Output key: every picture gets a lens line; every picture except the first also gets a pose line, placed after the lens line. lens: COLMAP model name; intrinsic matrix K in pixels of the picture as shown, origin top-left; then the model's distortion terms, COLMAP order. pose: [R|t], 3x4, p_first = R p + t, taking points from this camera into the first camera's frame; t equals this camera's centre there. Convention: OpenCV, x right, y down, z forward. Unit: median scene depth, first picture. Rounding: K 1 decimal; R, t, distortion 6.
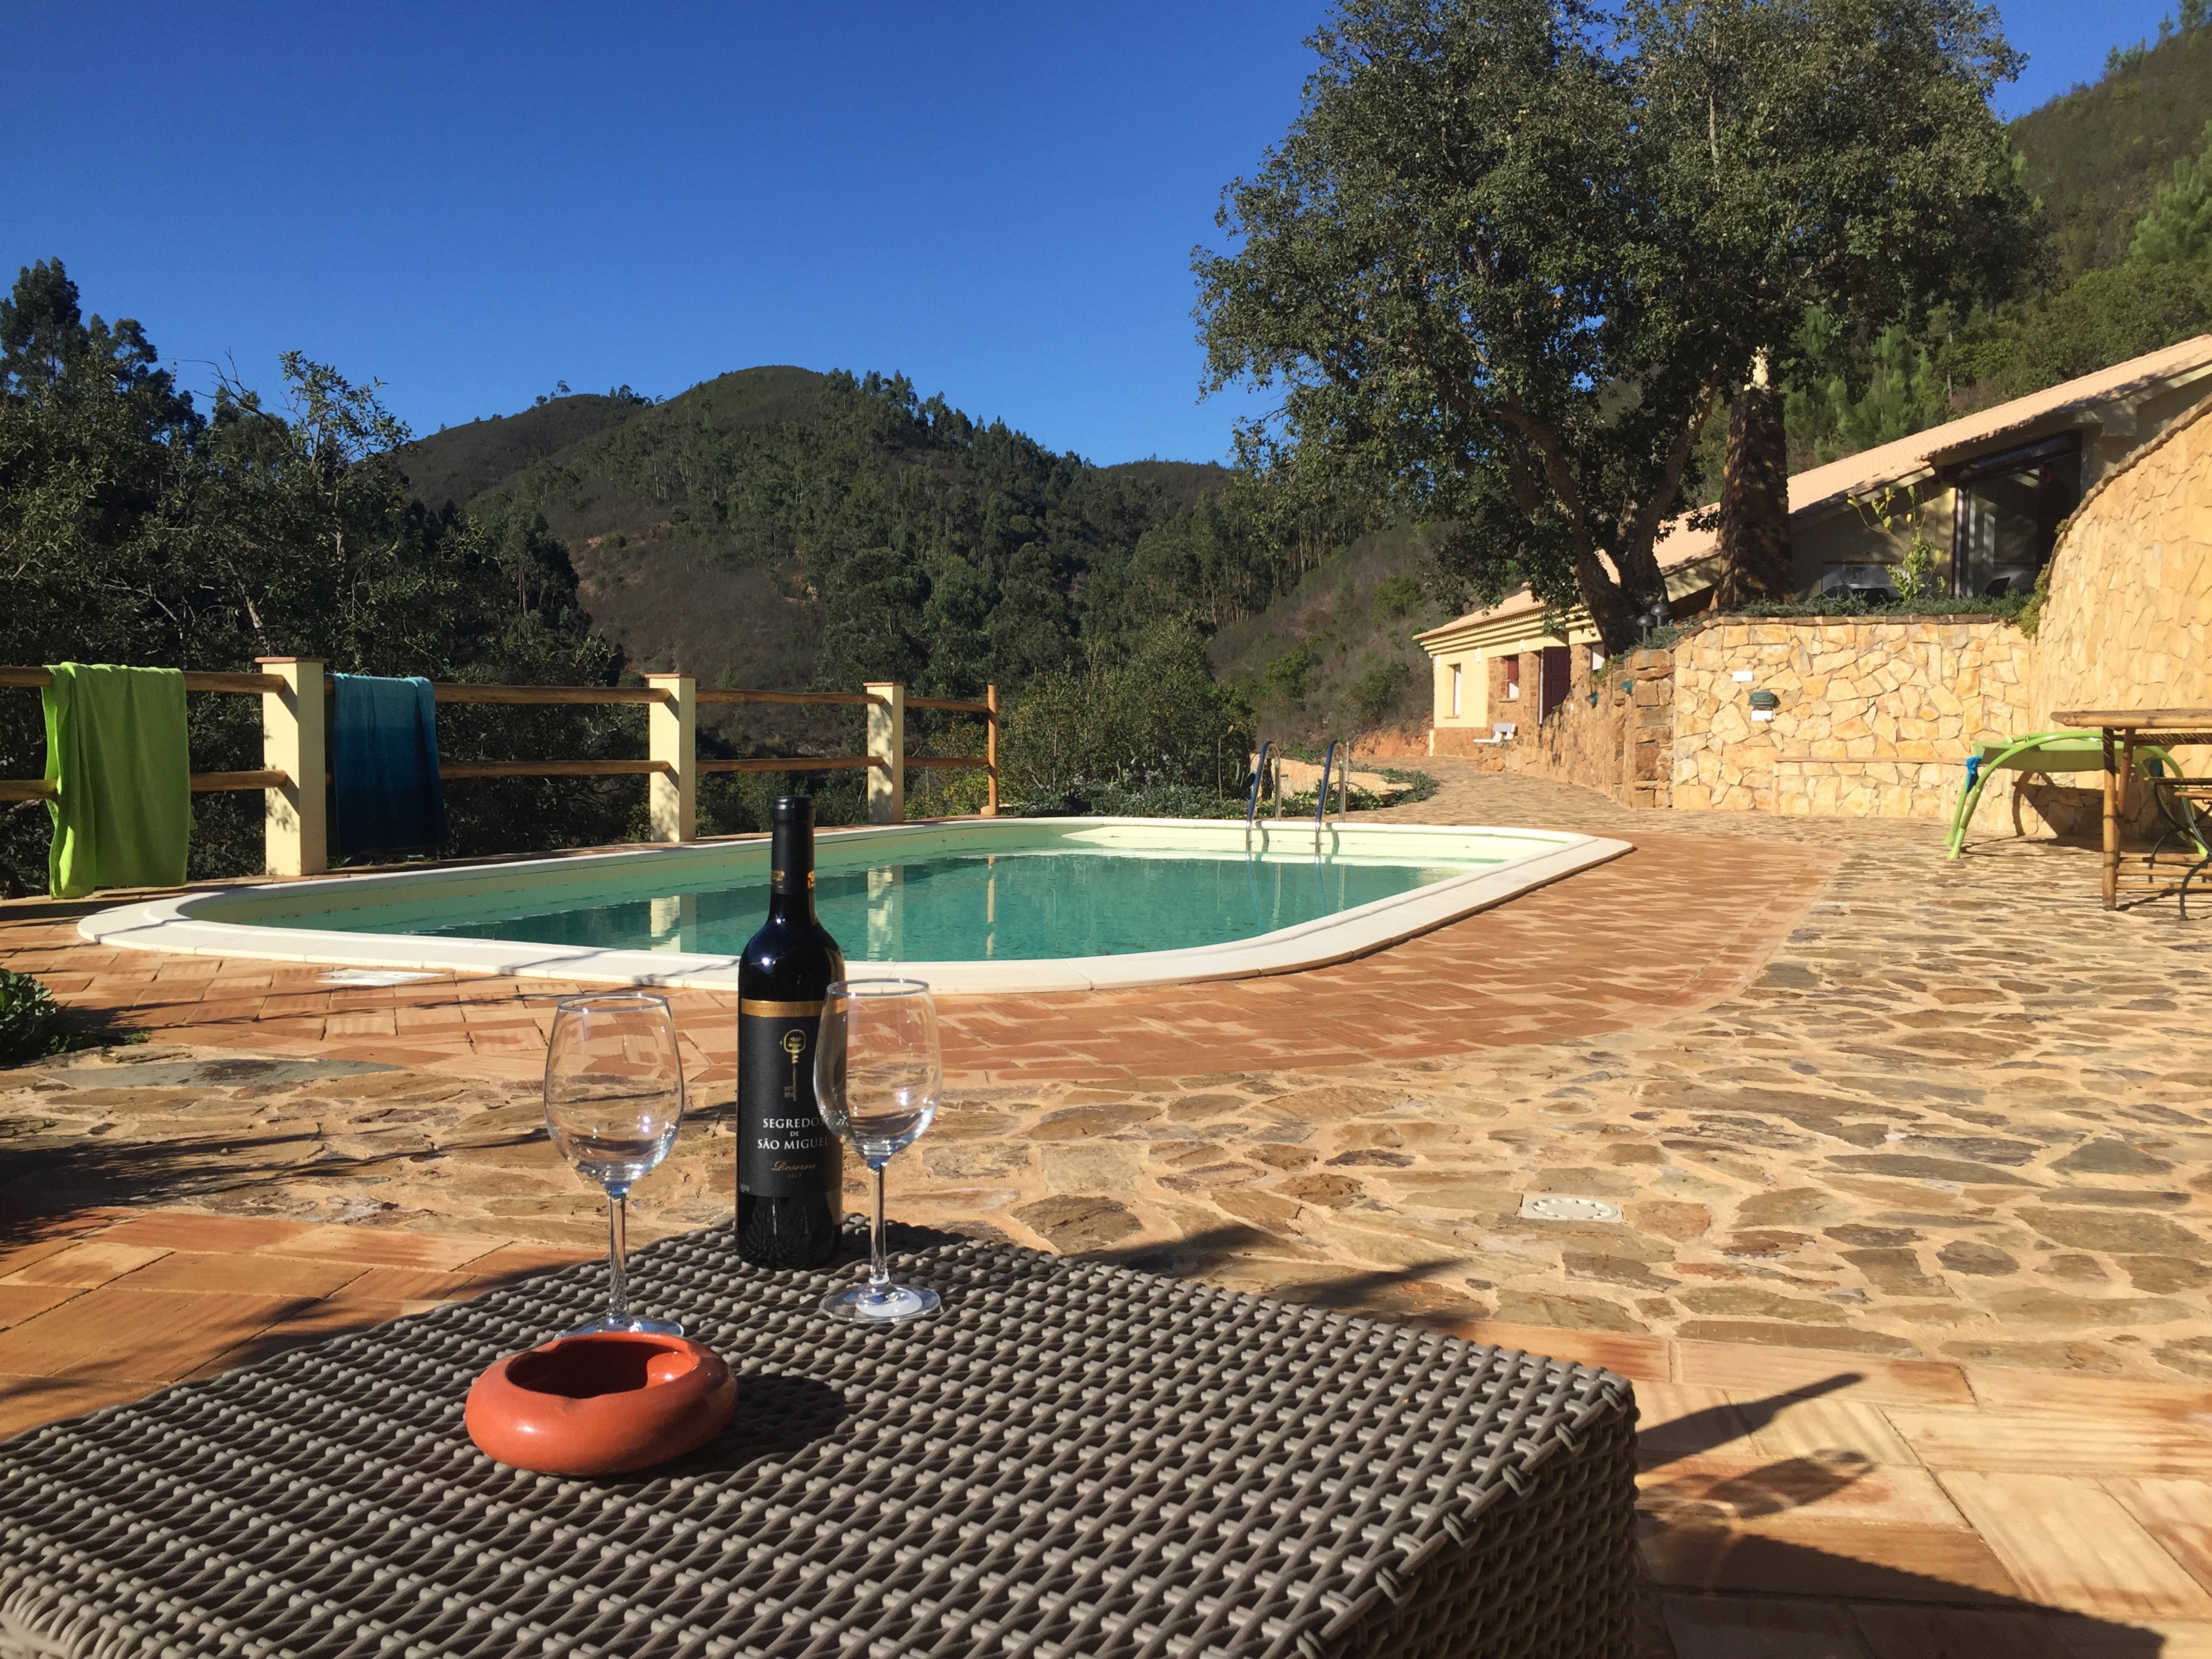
lens RADIAL K [[1878.1, 0, 1112.3], [0, 1878.1, 820.4], [0, 0, 1]] dist [0.082058, -0.108921]
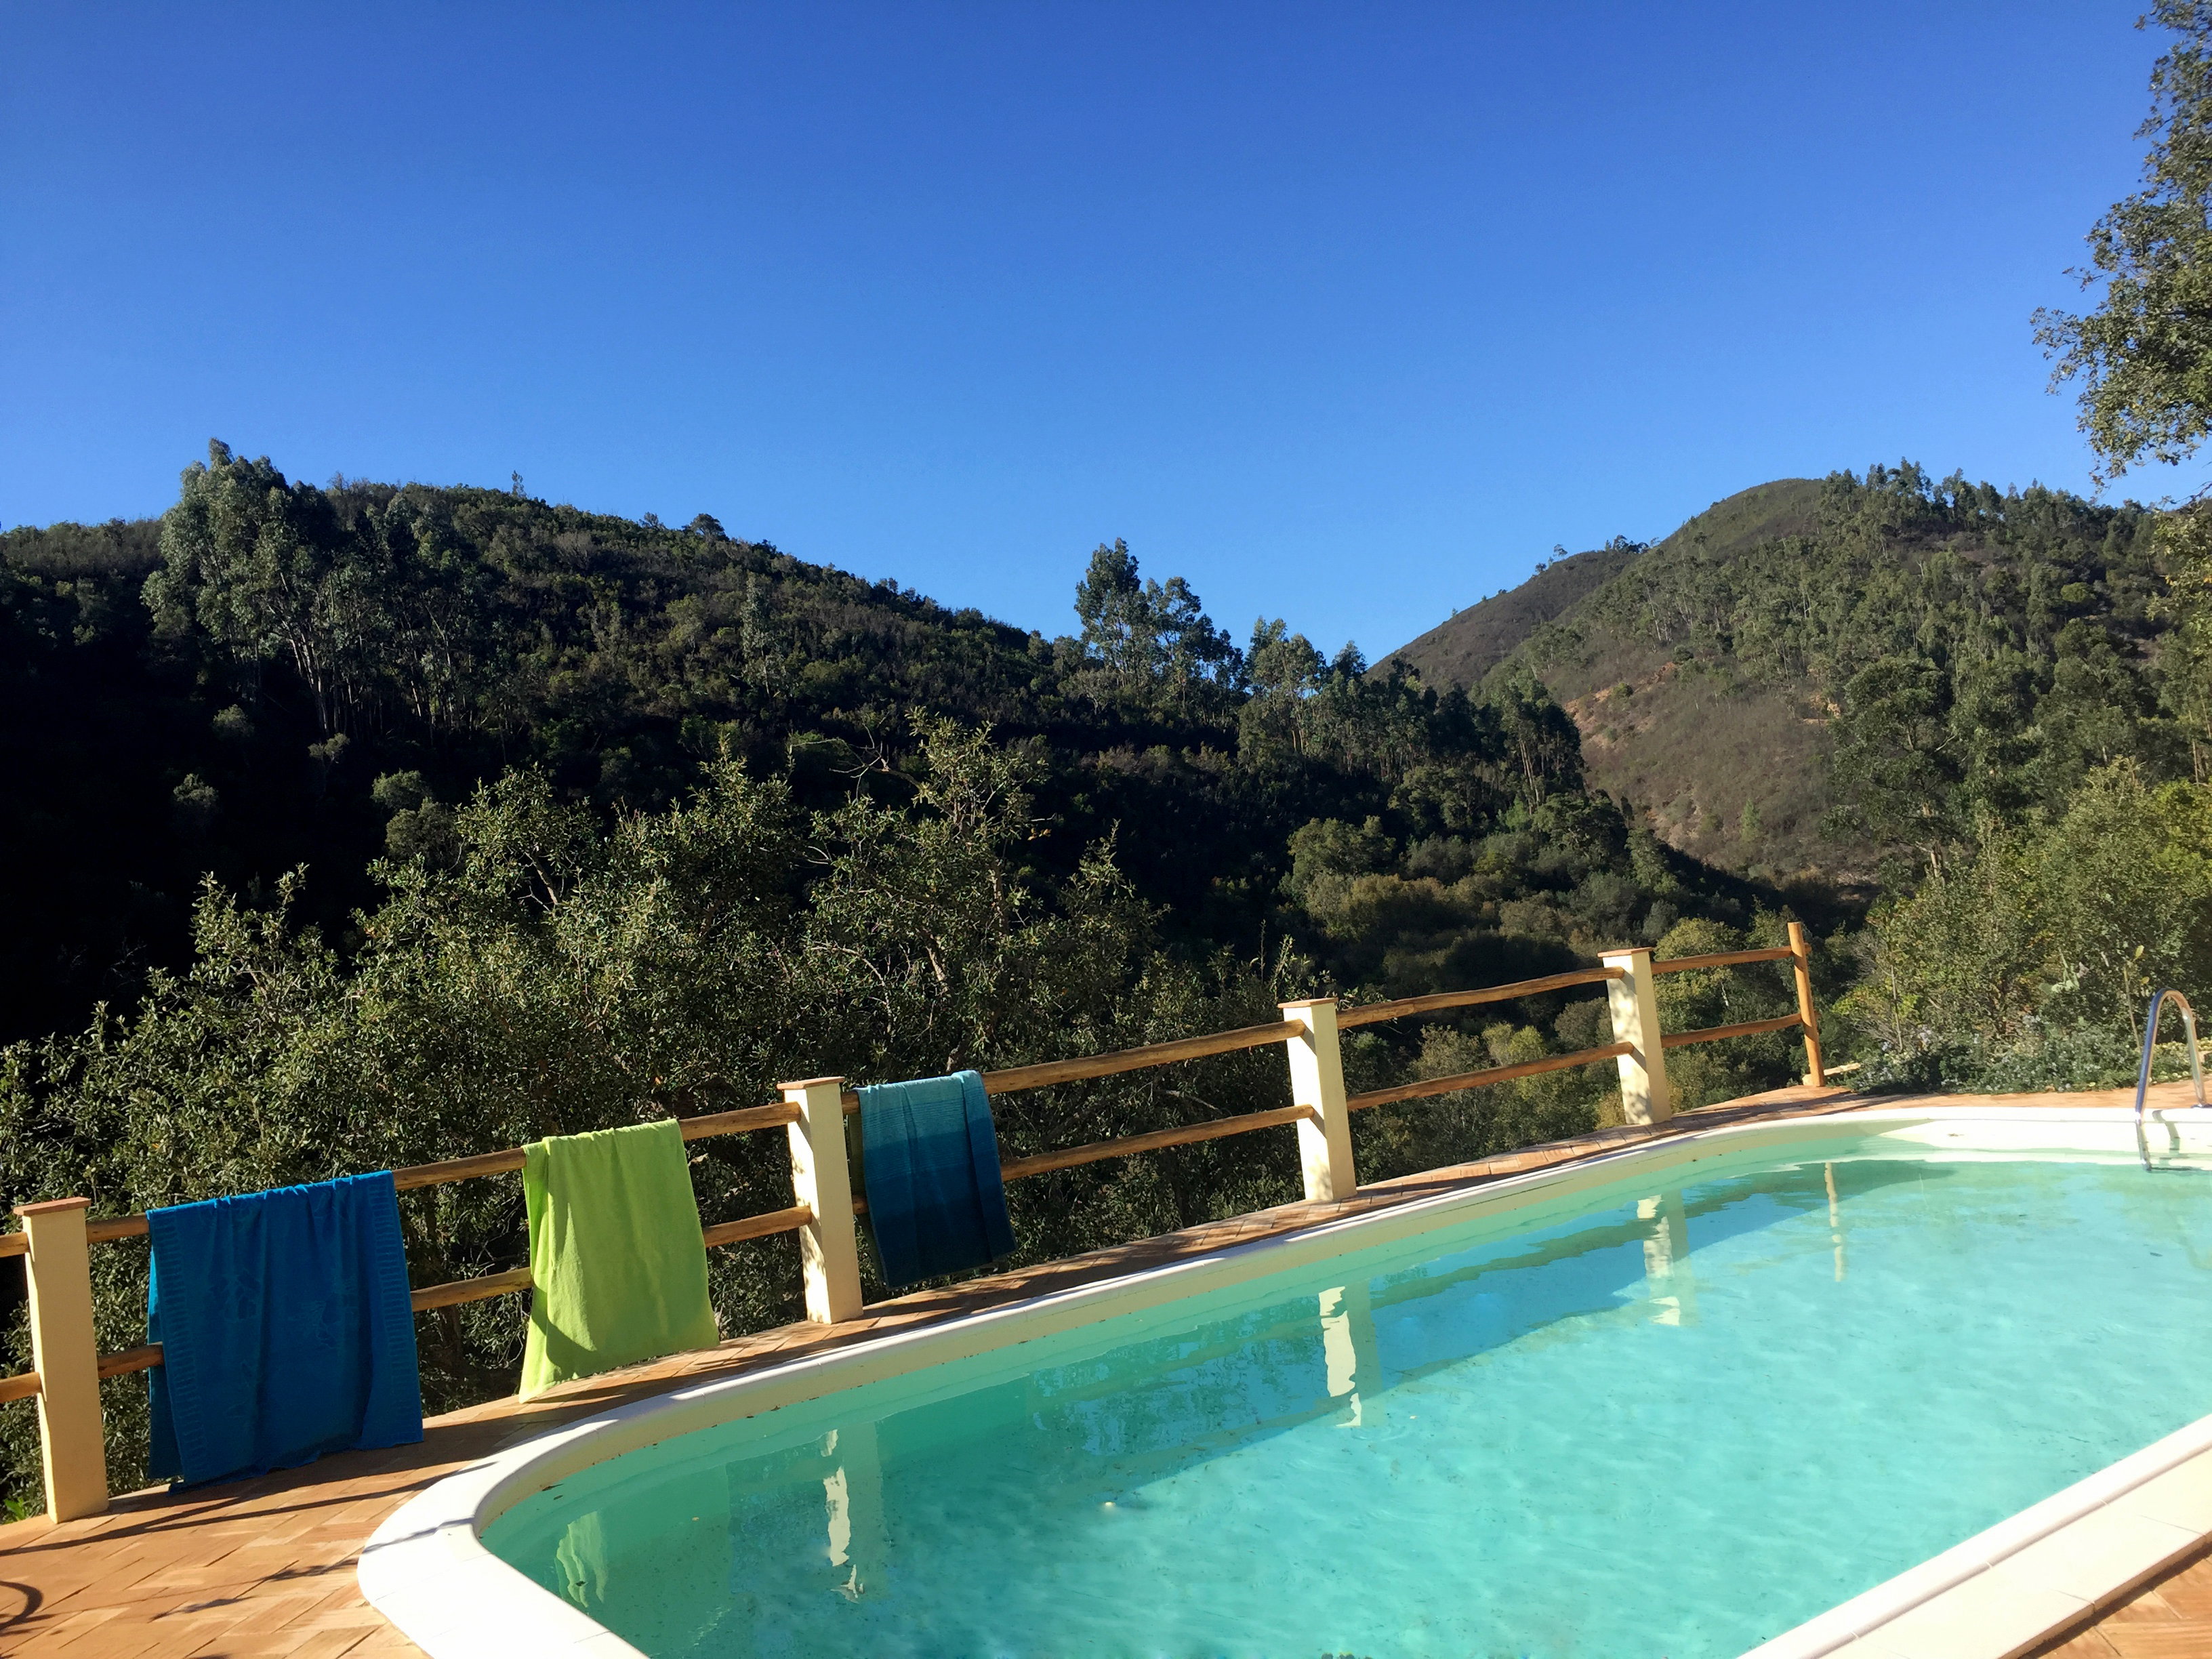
lens RADIAL K [[1878.1, 0, 1112.3], [0, 1878.1, 820.4], [0, 0, 1]] dist [0.082058, -0.108921]
pose [[0.852088, -0.133691, -0.506036, 0.057522], [0.094254, 0.990216, -0.102898, -0.033441], [0.514841, 0.039982, 0.856353, 0.091803]]
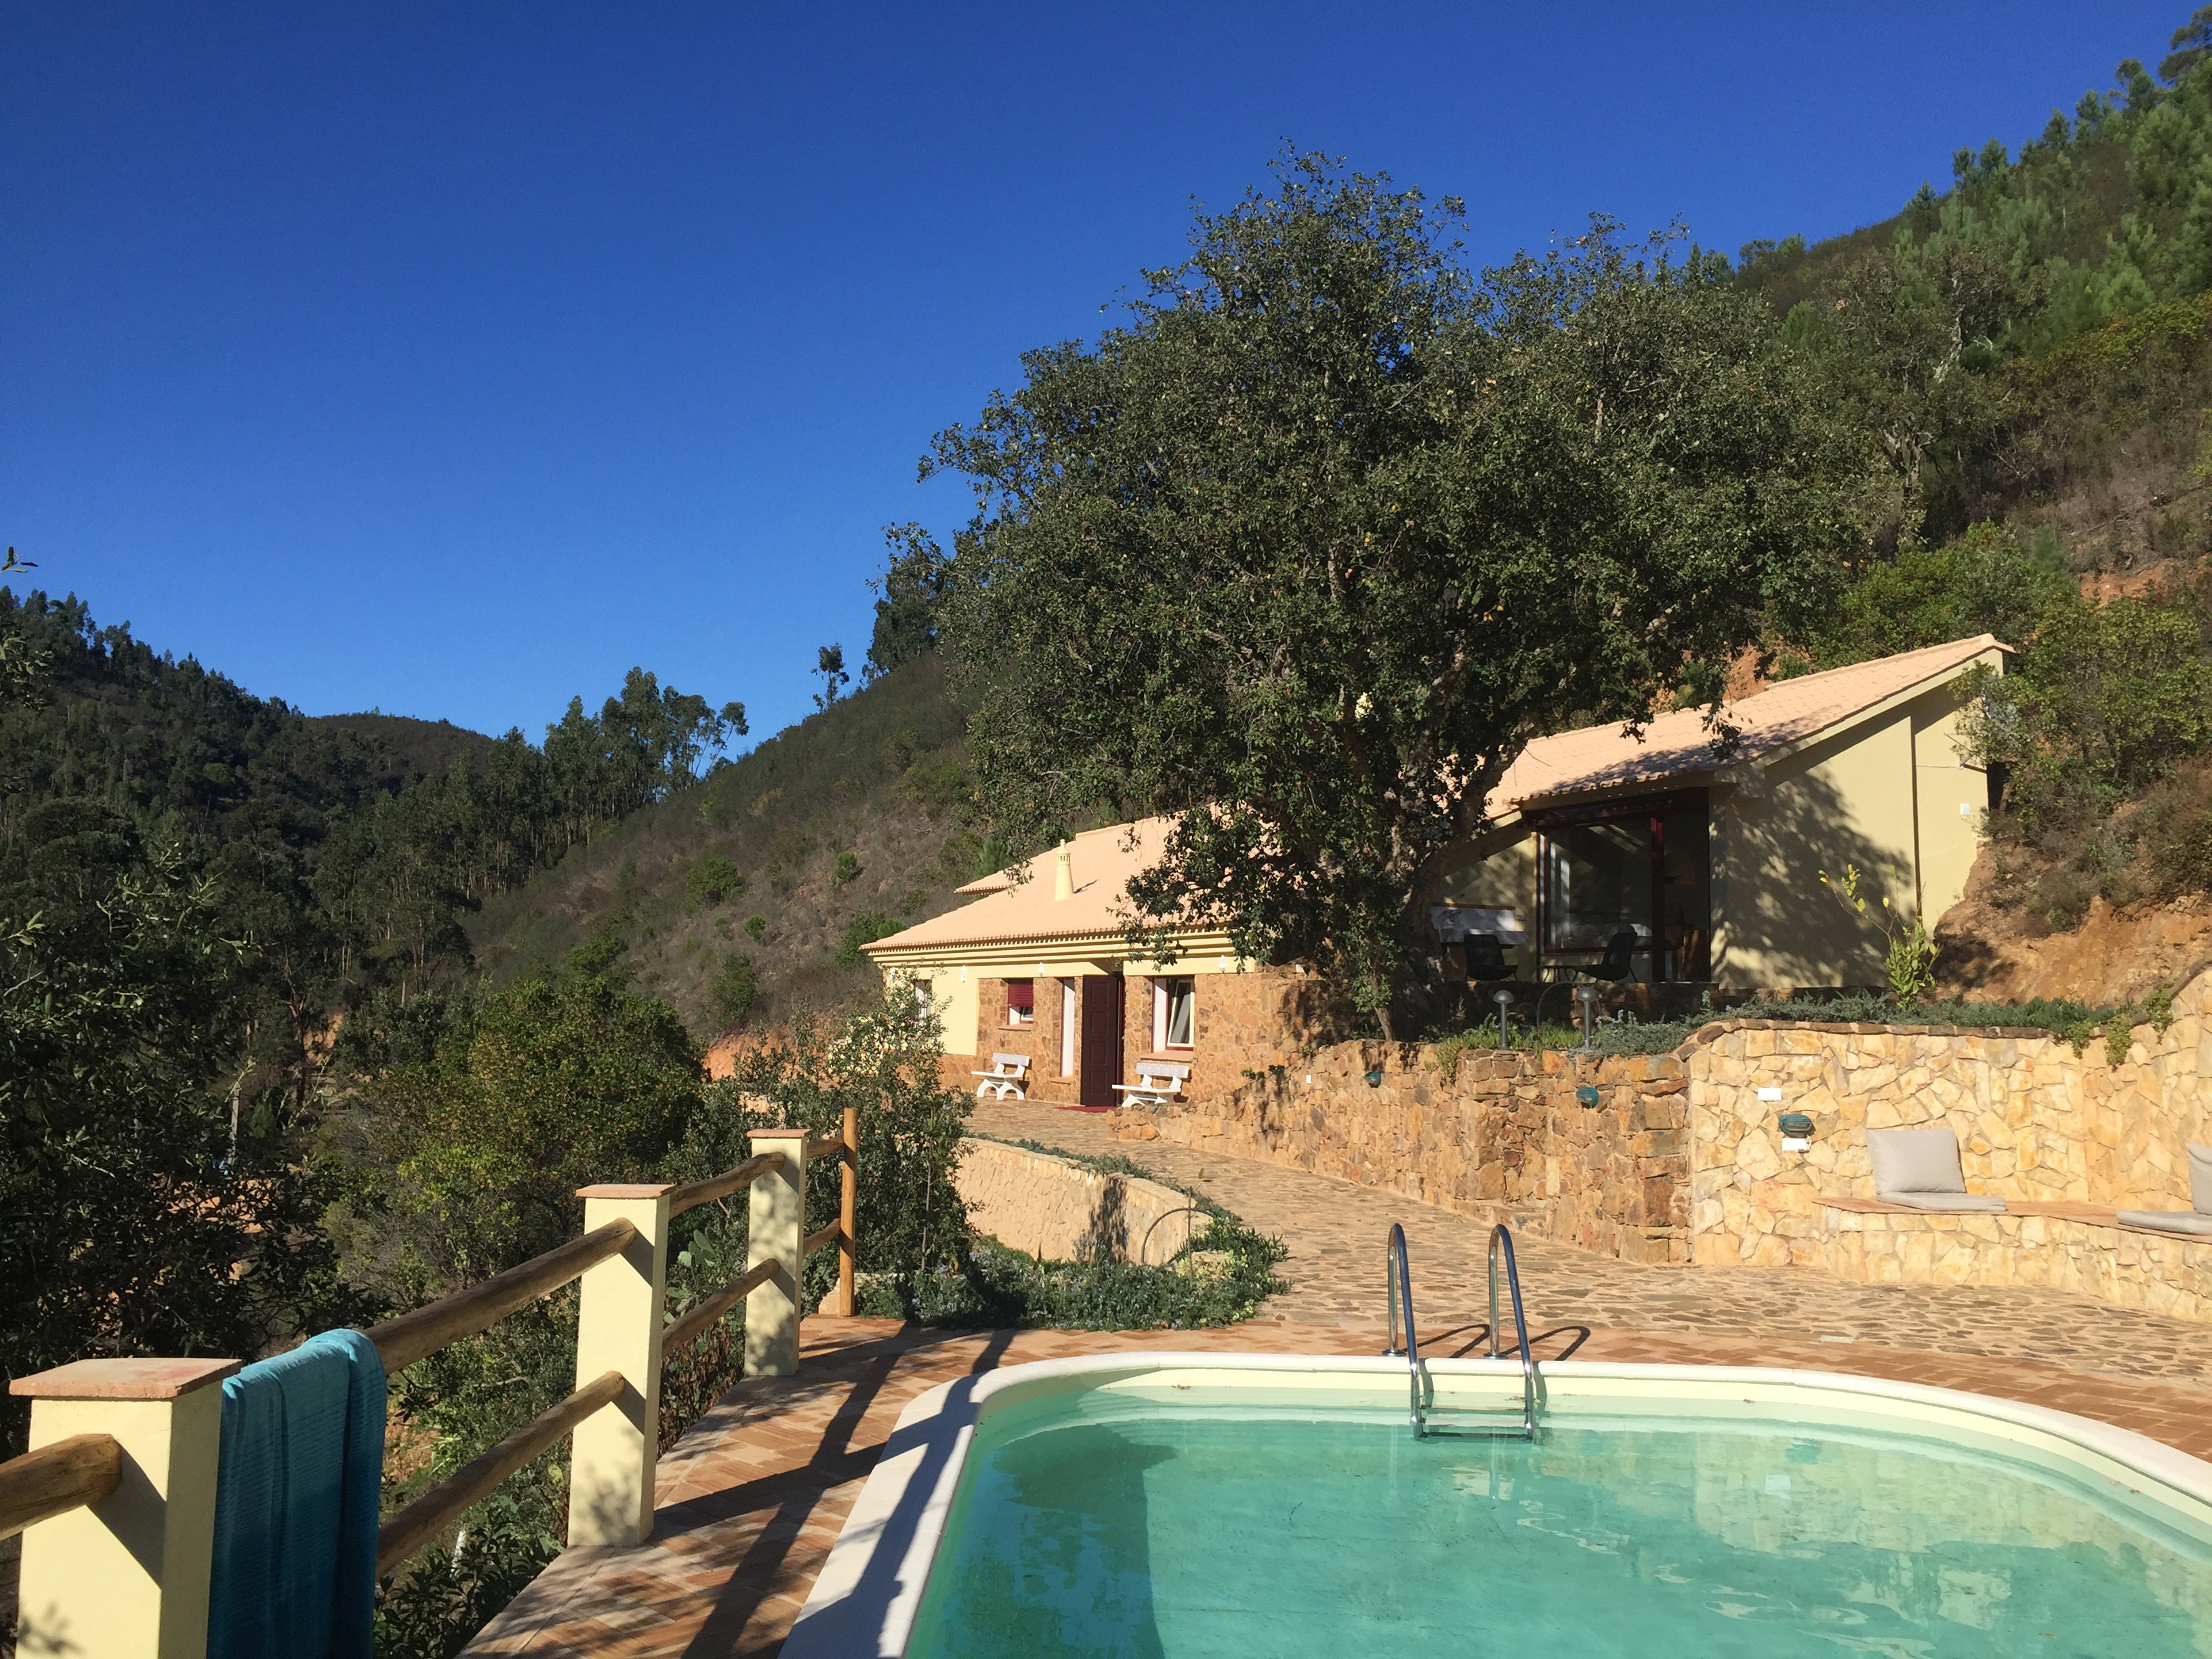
lens RADIAL K [[1878.1, 0, 1112.3], [0, 1878.1, 820.4], [0, 0, 1]] dist [0.082058, -0.108921]
pose [[0.919040, 0.053547, 0.390511, -0.134076], [0.003731, 0.989503, -0.144462, -0.042478], [-0.394147, 0.134223, 0.909193, 0.205979]]
